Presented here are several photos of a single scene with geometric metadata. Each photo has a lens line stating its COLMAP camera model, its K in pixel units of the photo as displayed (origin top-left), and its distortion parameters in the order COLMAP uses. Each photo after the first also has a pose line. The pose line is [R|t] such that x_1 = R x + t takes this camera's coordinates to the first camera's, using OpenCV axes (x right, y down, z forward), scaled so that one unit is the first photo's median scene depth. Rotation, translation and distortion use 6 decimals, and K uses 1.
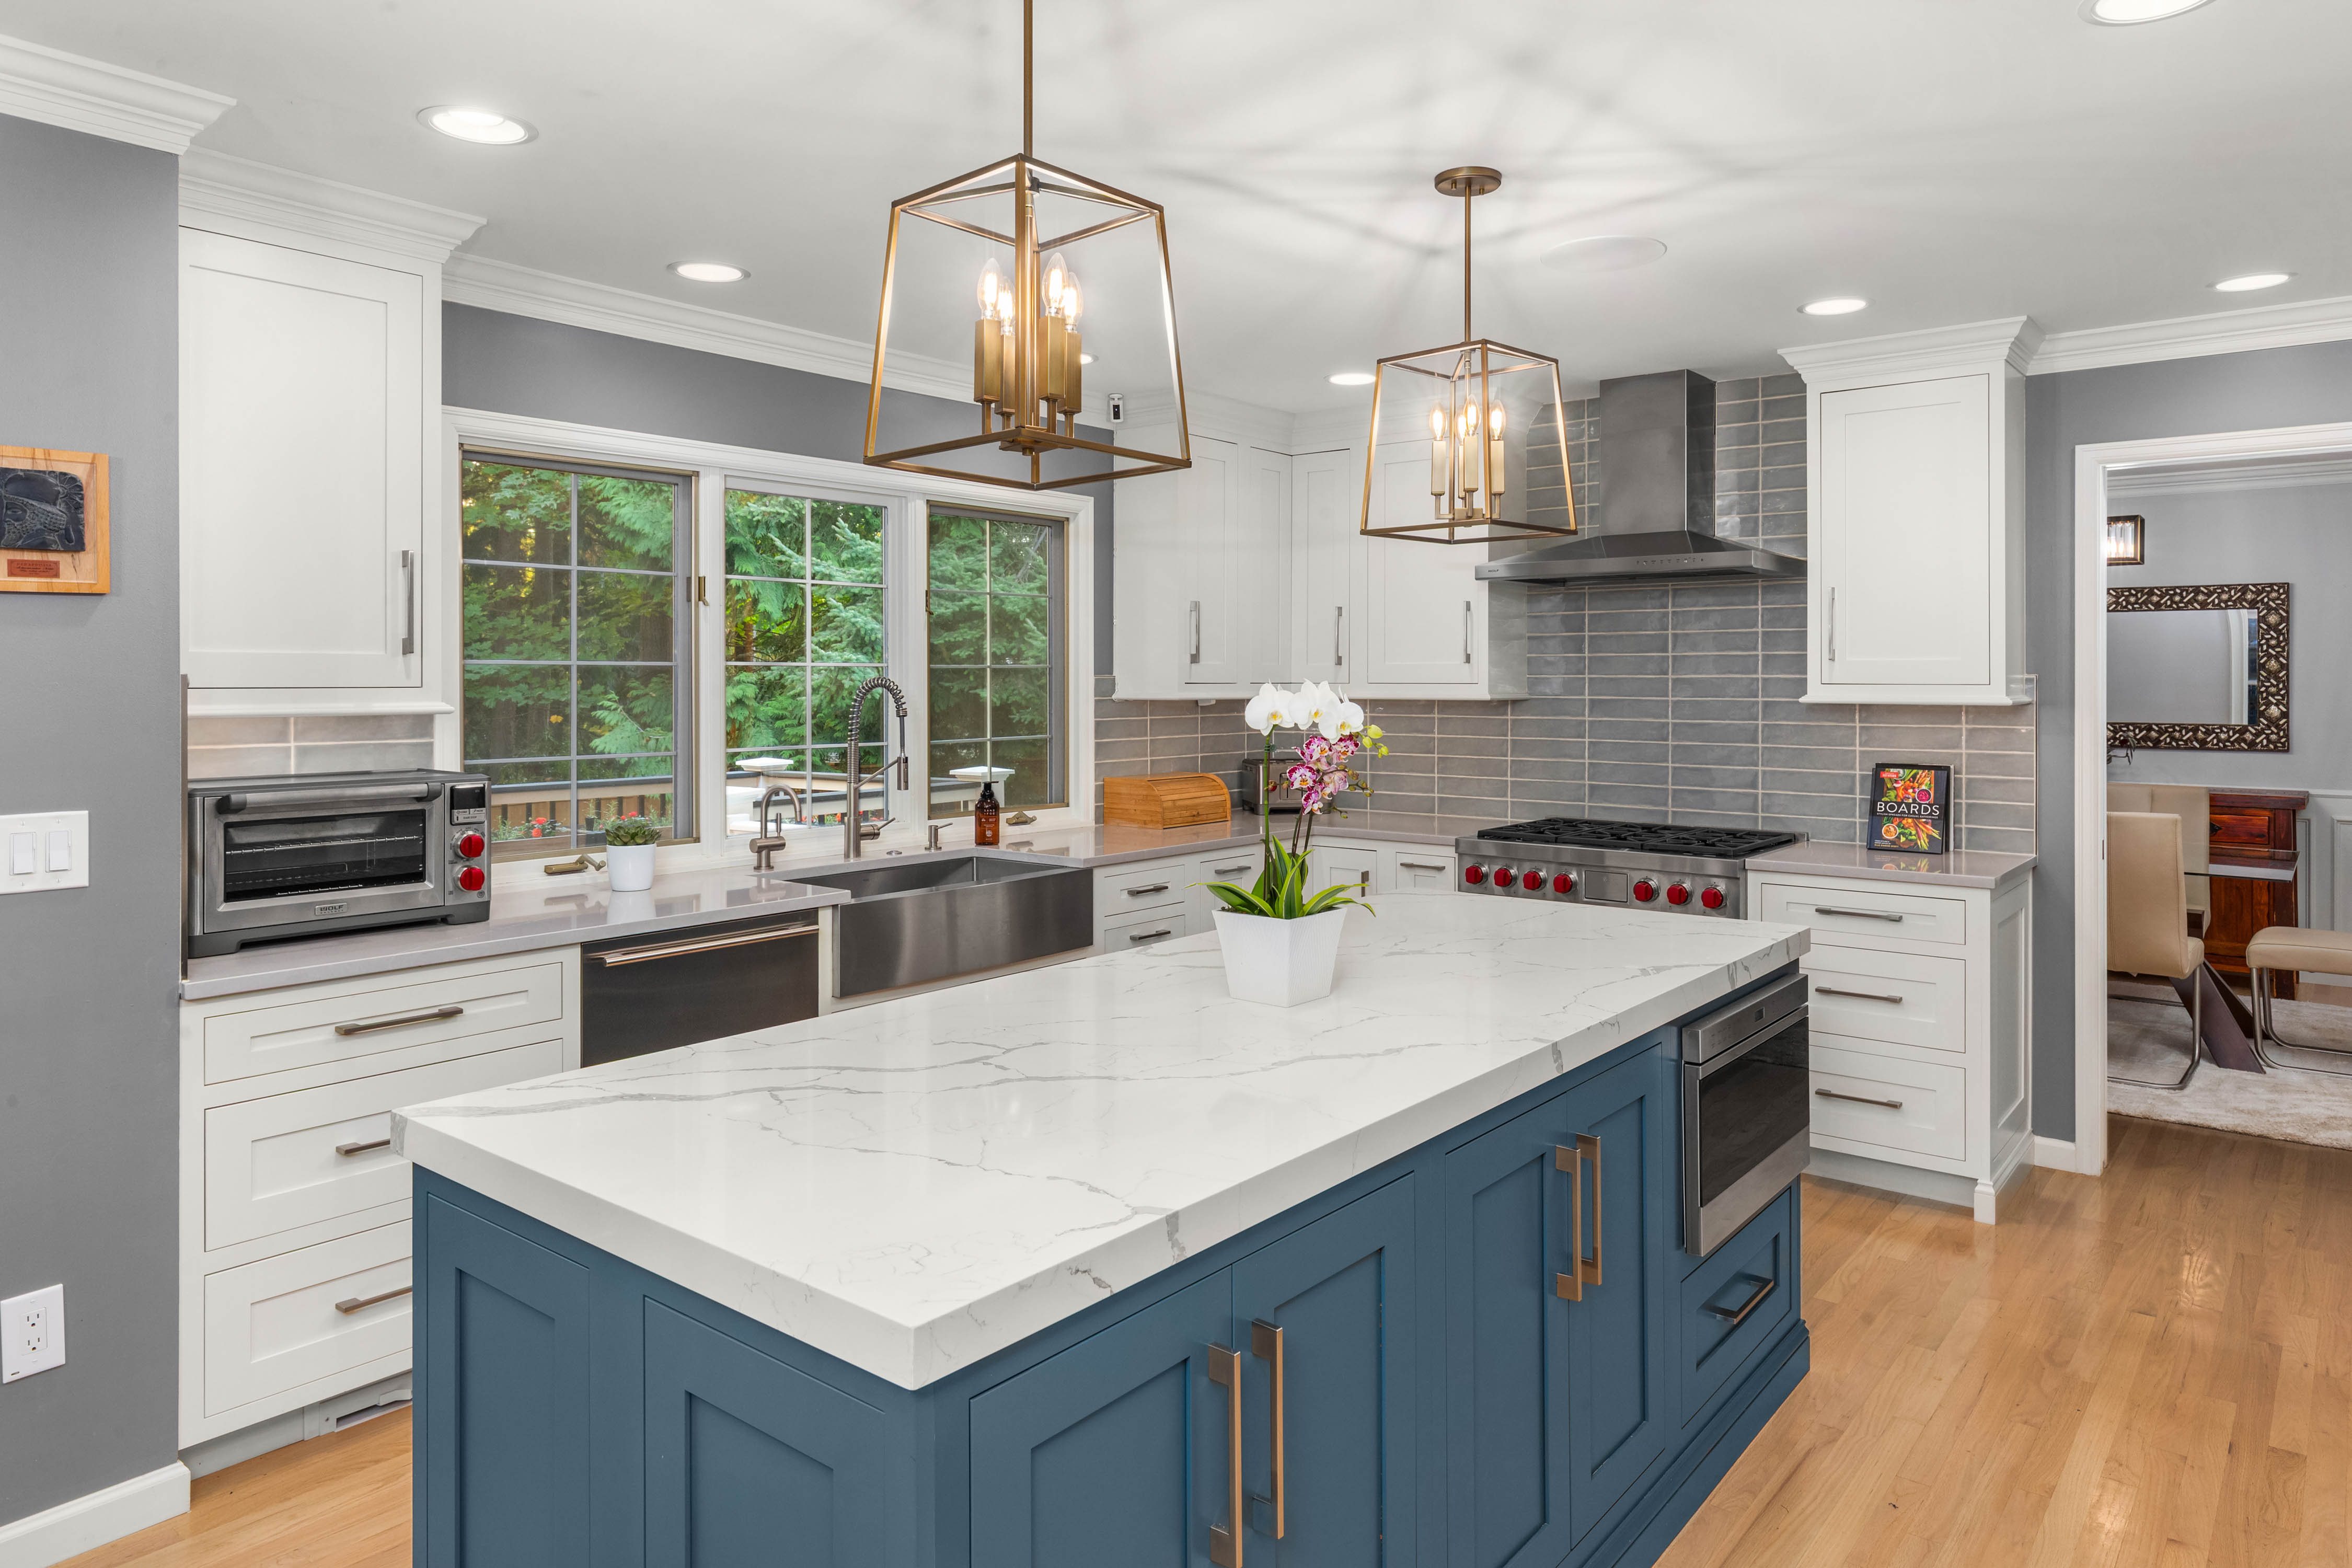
lens RADIAL K [[1473.2, 0, 1184.5], [0, 1473.2, 671.1], [0, 0, 1]] dist [0.005326, 0.001120]
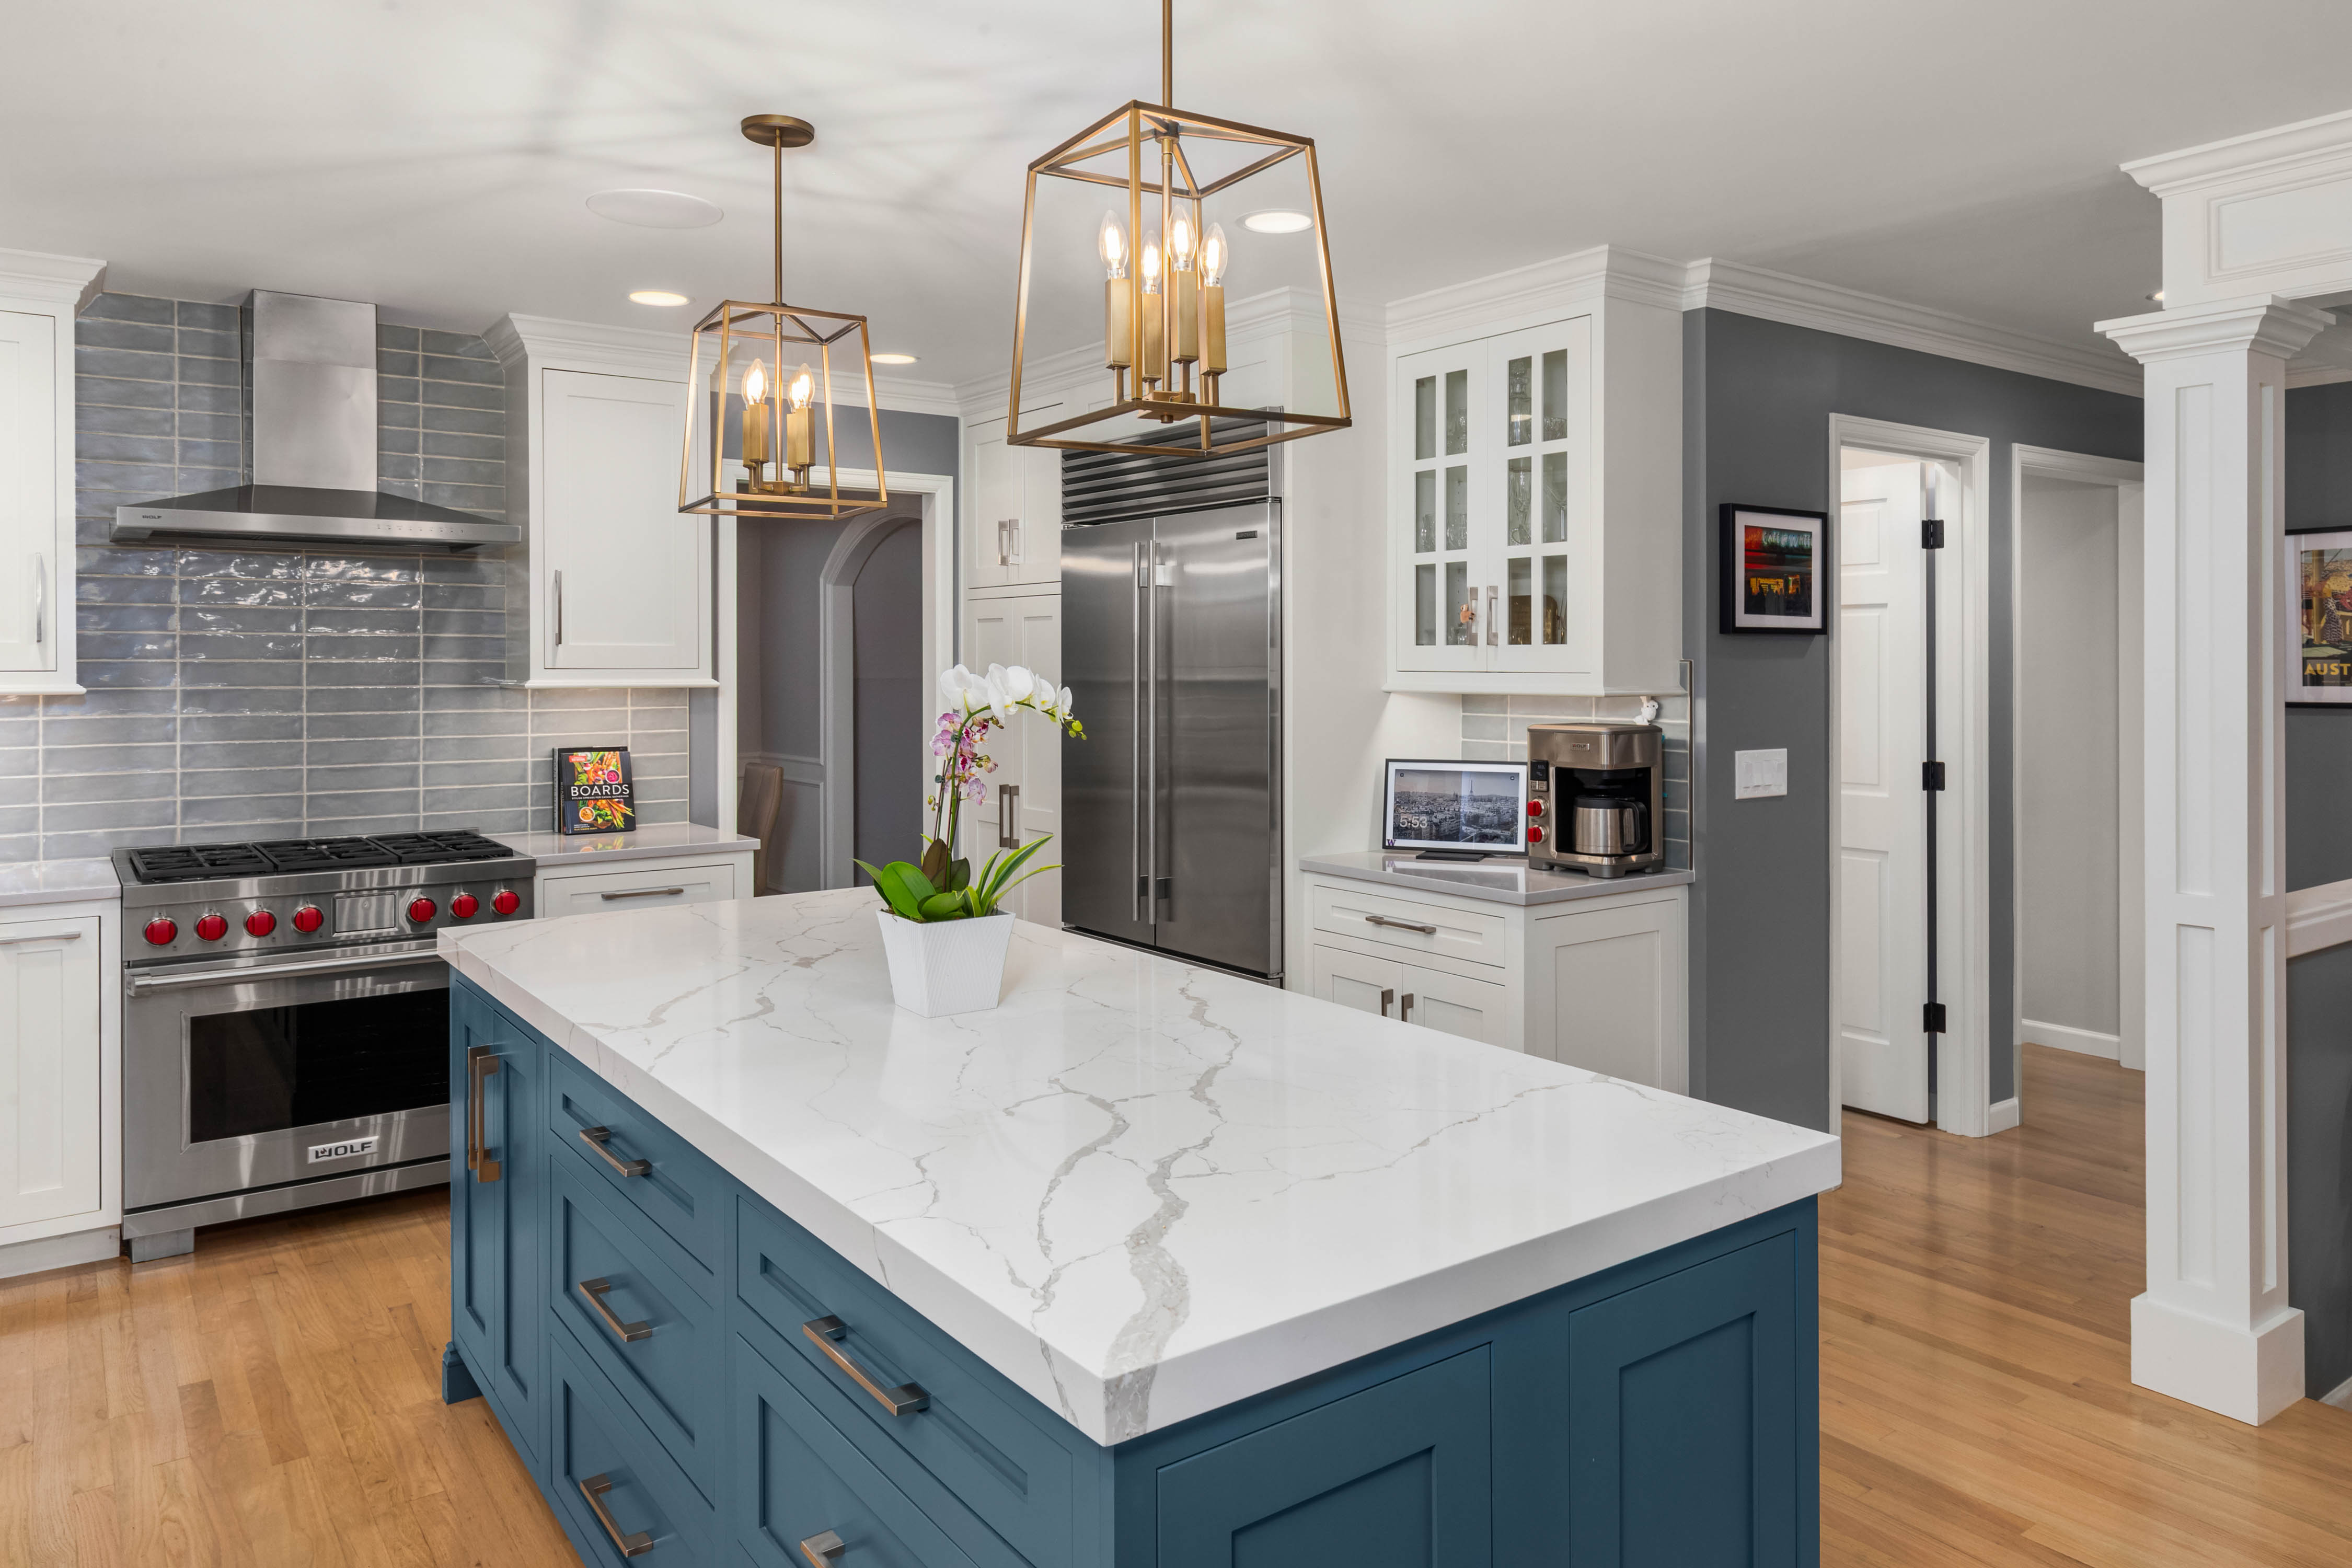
lens RADIAL K [[1585.9, 0, 1213.8], [0, 1585.9, 661.5], [0, 0, 1]] dist [0.004776, -0.001759]
pose [[0.238089, -0.000775, 0.971243, -0.475209], [-0.003776, 0.999991, 0.001723, 0.000481], [-0.971236, -0.004078, 0.238084, 0.324976]]
